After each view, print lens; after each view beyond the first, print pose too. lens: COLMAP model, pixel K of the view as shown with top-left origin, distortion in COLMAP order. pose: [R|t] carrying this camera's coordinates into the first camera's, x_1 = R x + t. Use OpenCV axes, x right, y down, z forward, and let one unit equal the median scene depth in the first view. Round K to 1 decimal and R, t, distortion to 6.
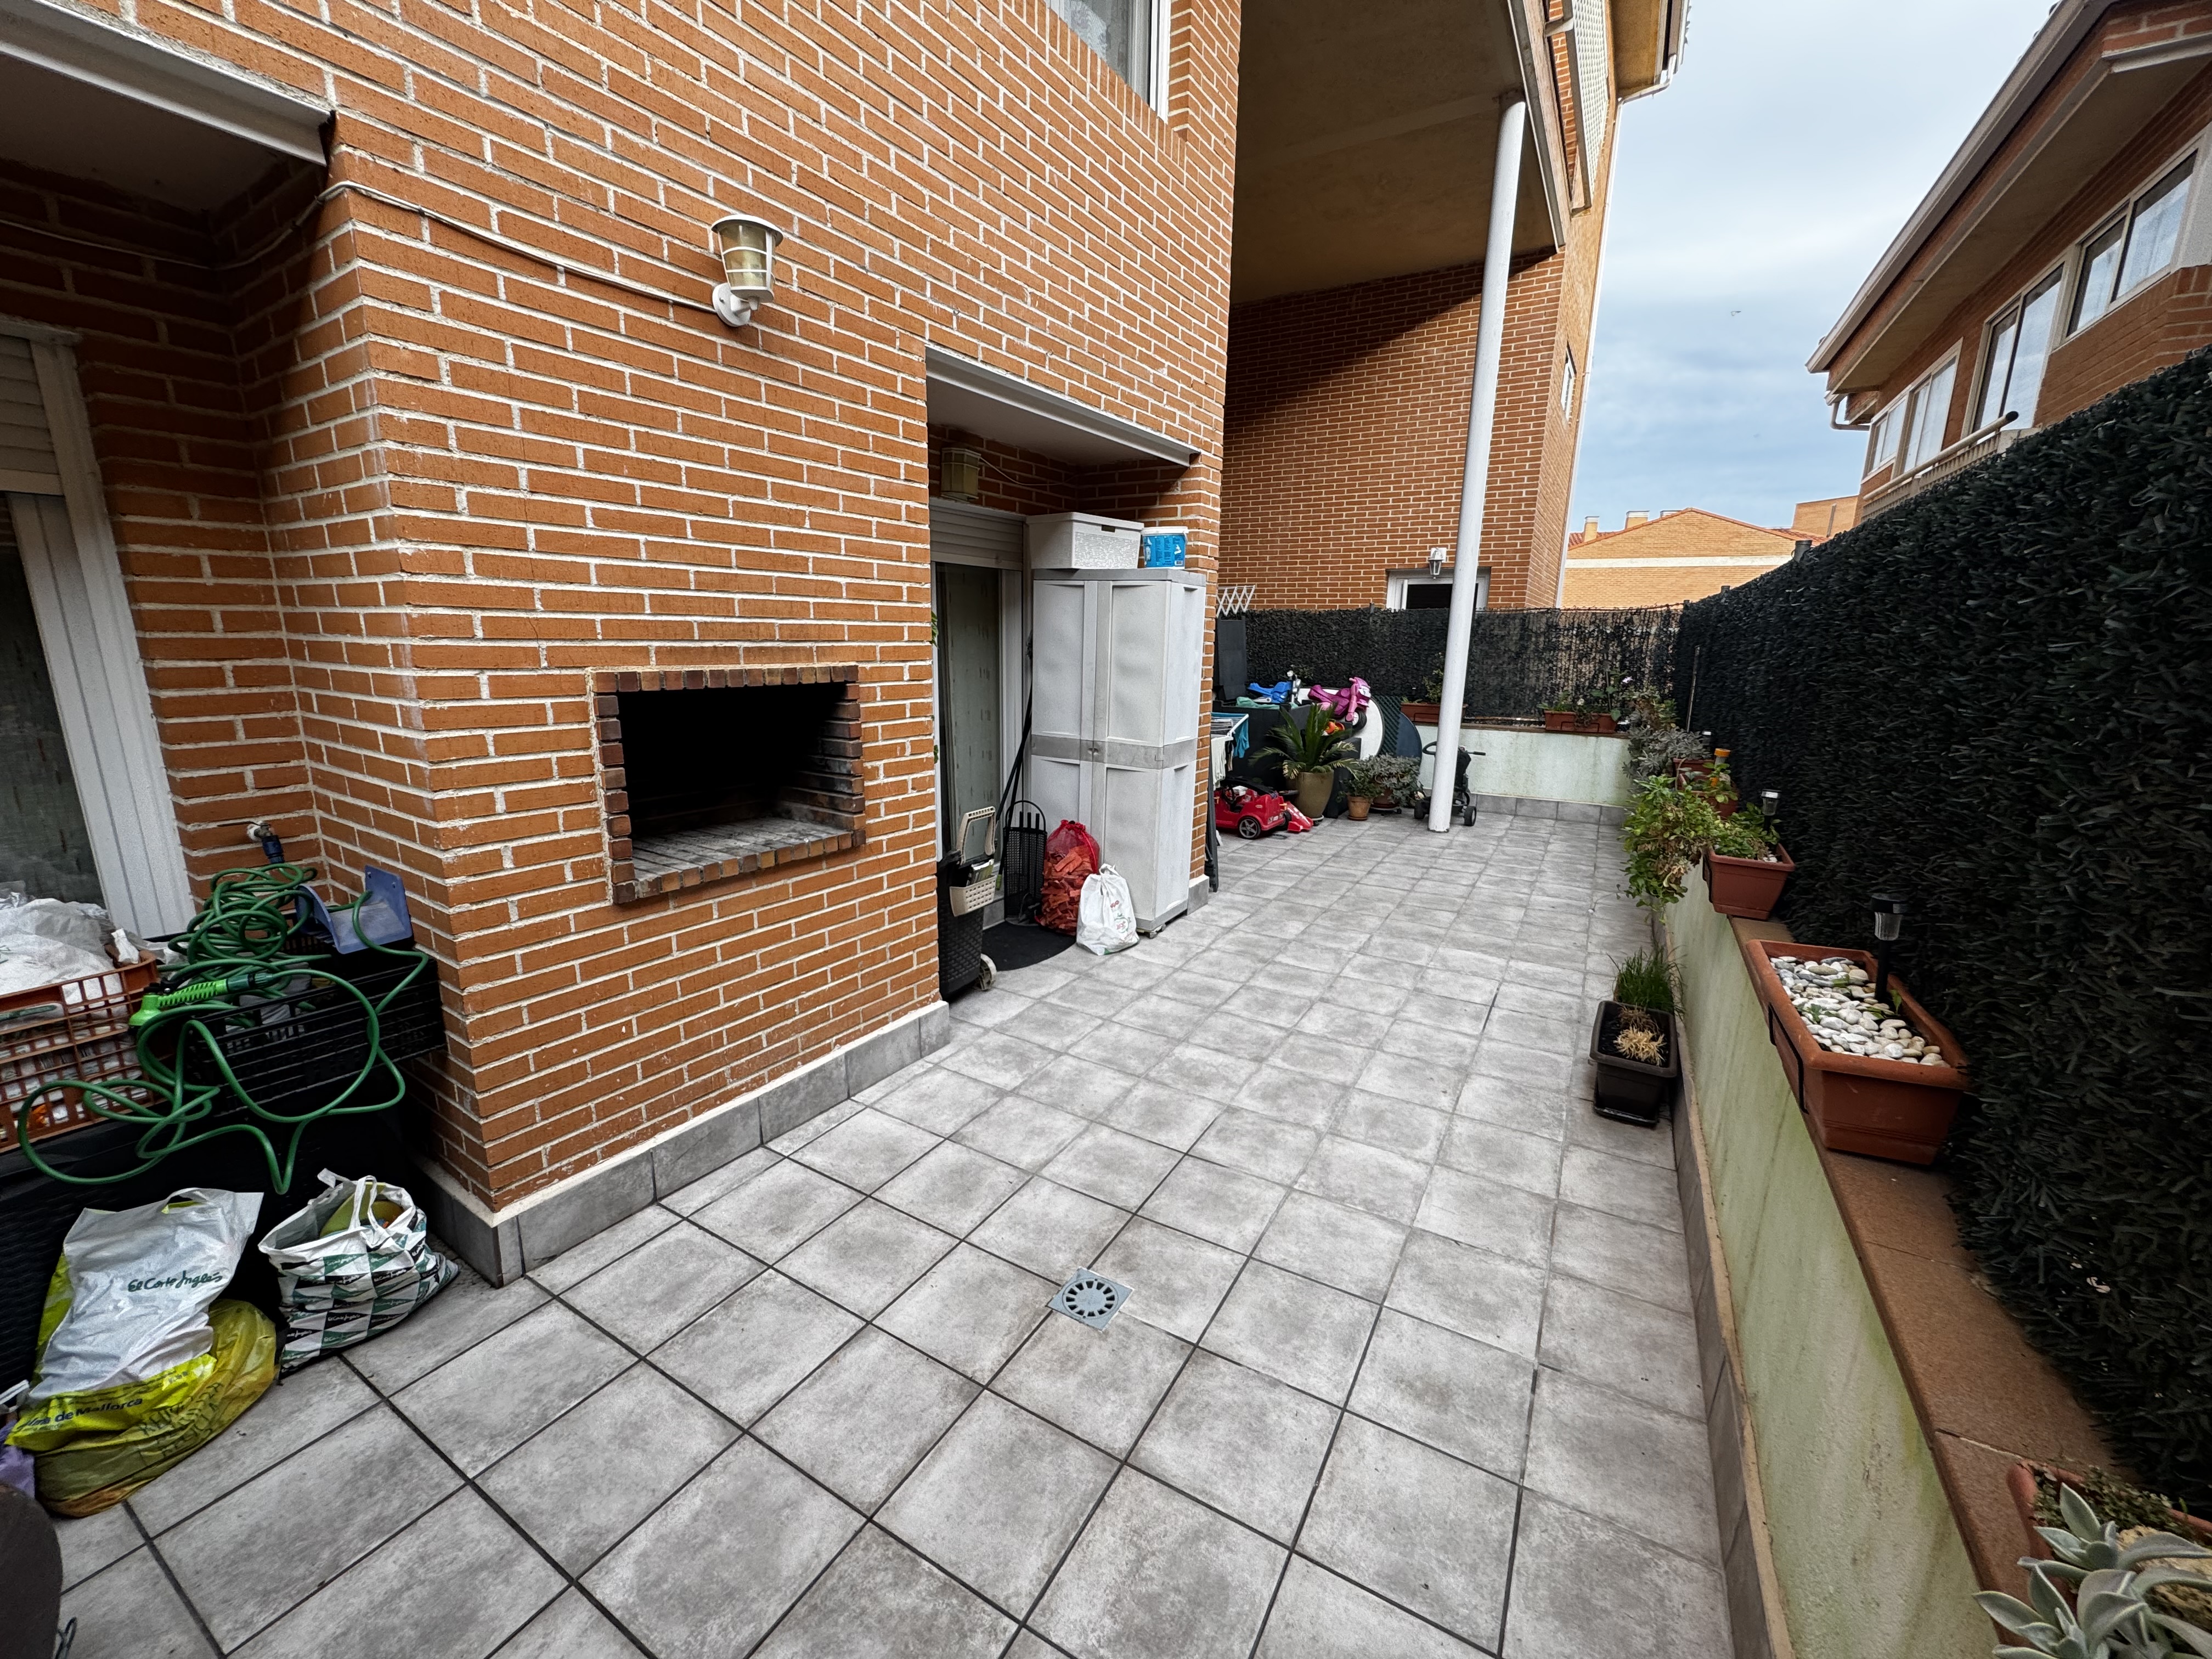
lens RADIAL K [[878.8, 0, 1104.8], [0, 878.8, 826.7], [0, 0, 1]] dist [-0.001773, -0.000419]
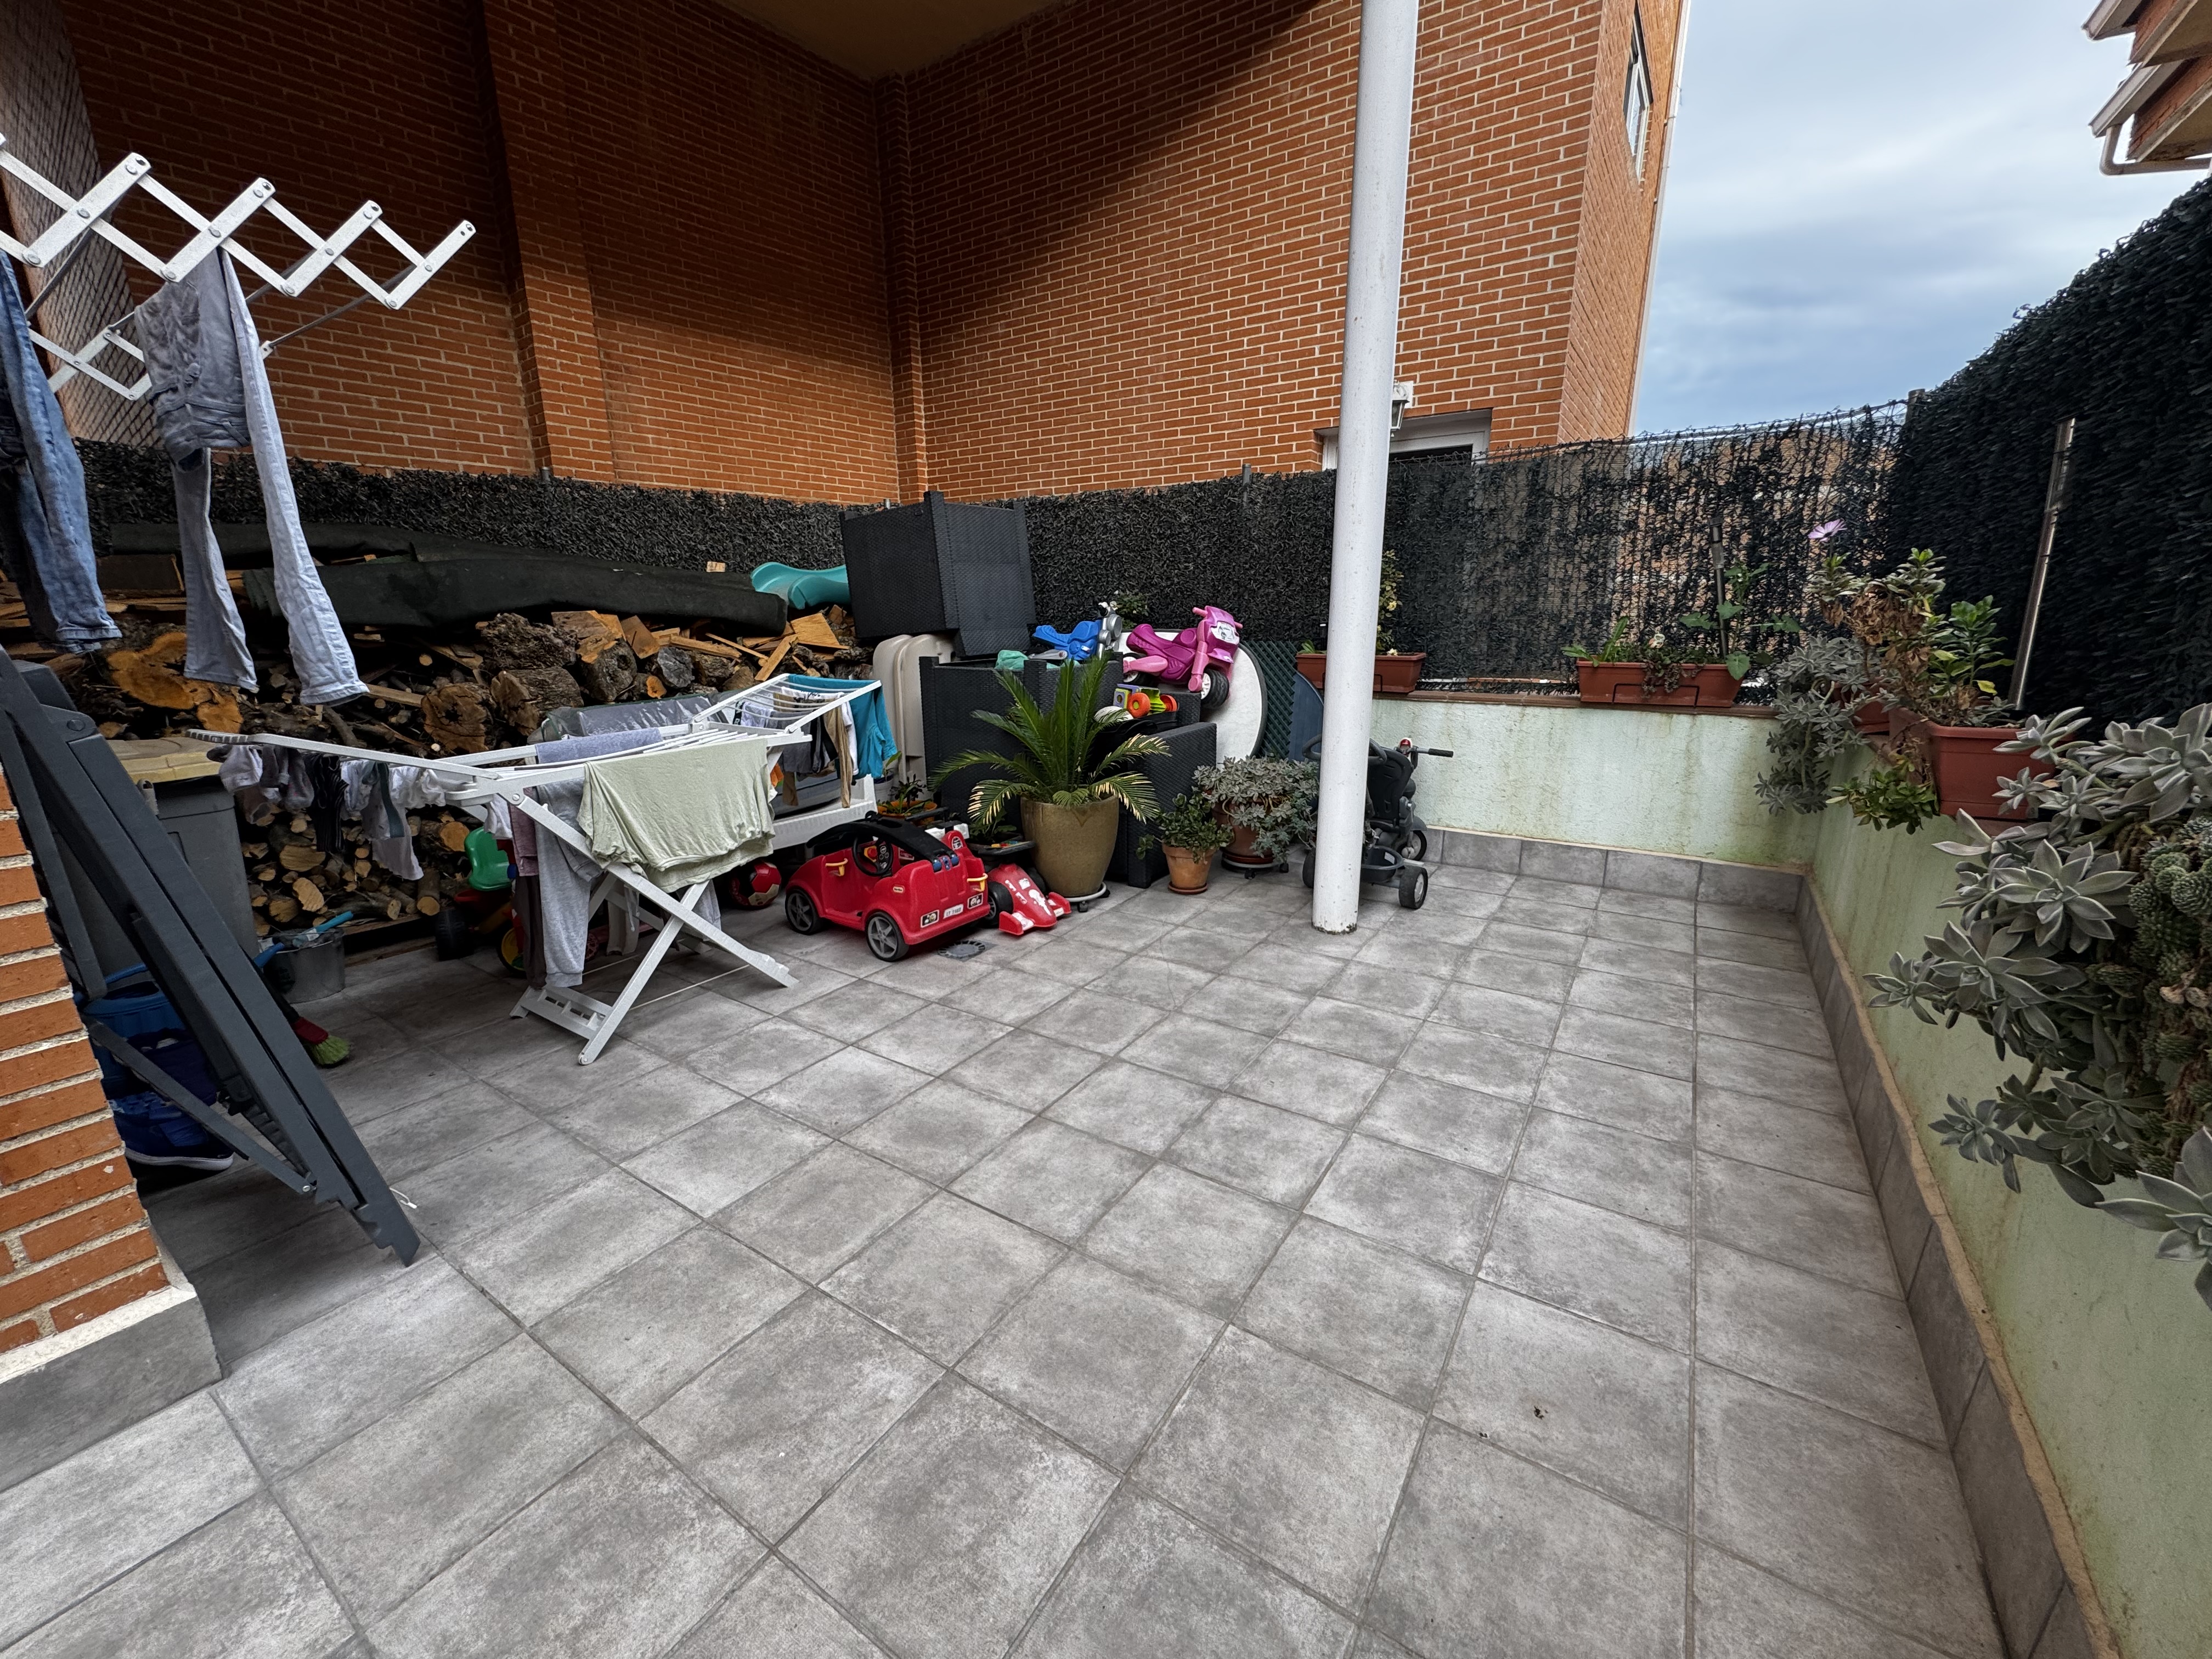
lens RADIAL K [[878.8, 0, 1102.1], [0, 878.8, 826.6], [0, 0, 1]] dist [-0.001773, -0.000419]
pose [[0.997643, -0.010015, -0.067889, 0.284622], [0.011987, 0.999516, 0.028707, -0.061366], [0.067569, -0.029453, 0.997280, 0.523447]]
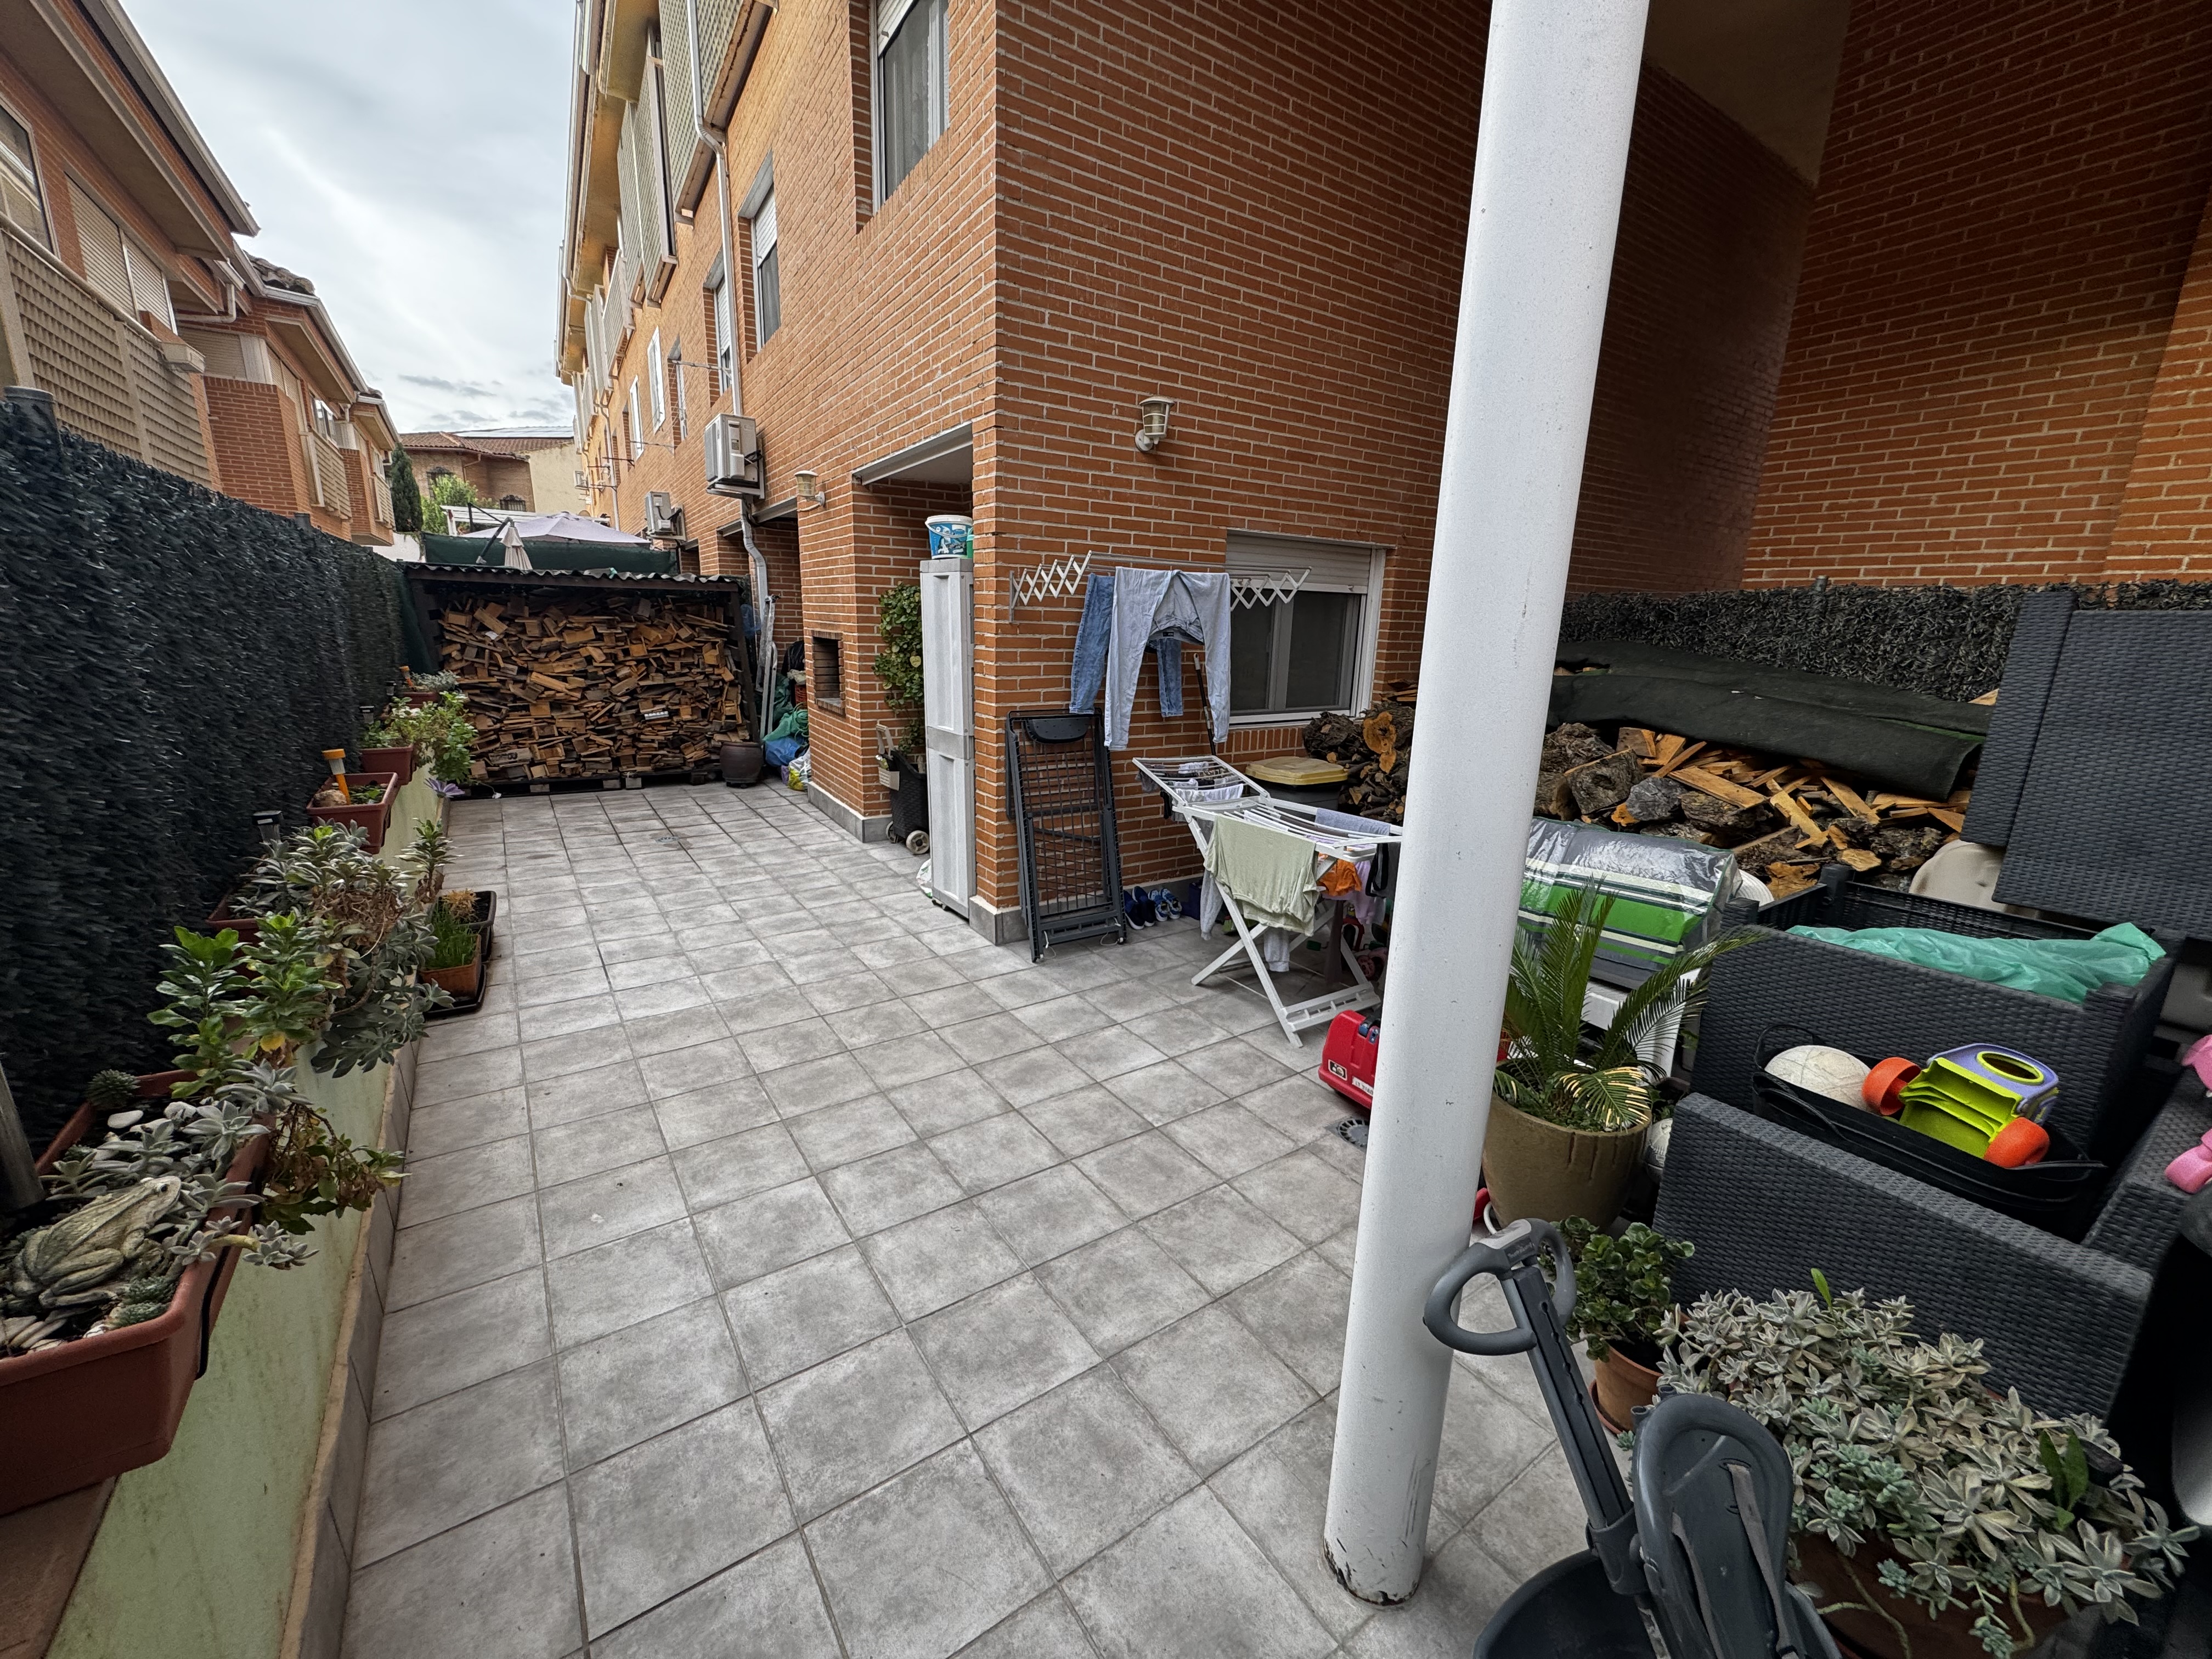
lens RADIAL K [[878.8, 0, 1103.4], [0, 878.8, 828.2], [0, 0, 1]] dist [-0.001773, -0.000419]
pose [[-0.430325, 0.180866, -0.884369, 0.552415], [-0.230697, 0.925149, 0.301461, -0.203515], [0.872697, 0.333747, -0.356390, 0.939970]]
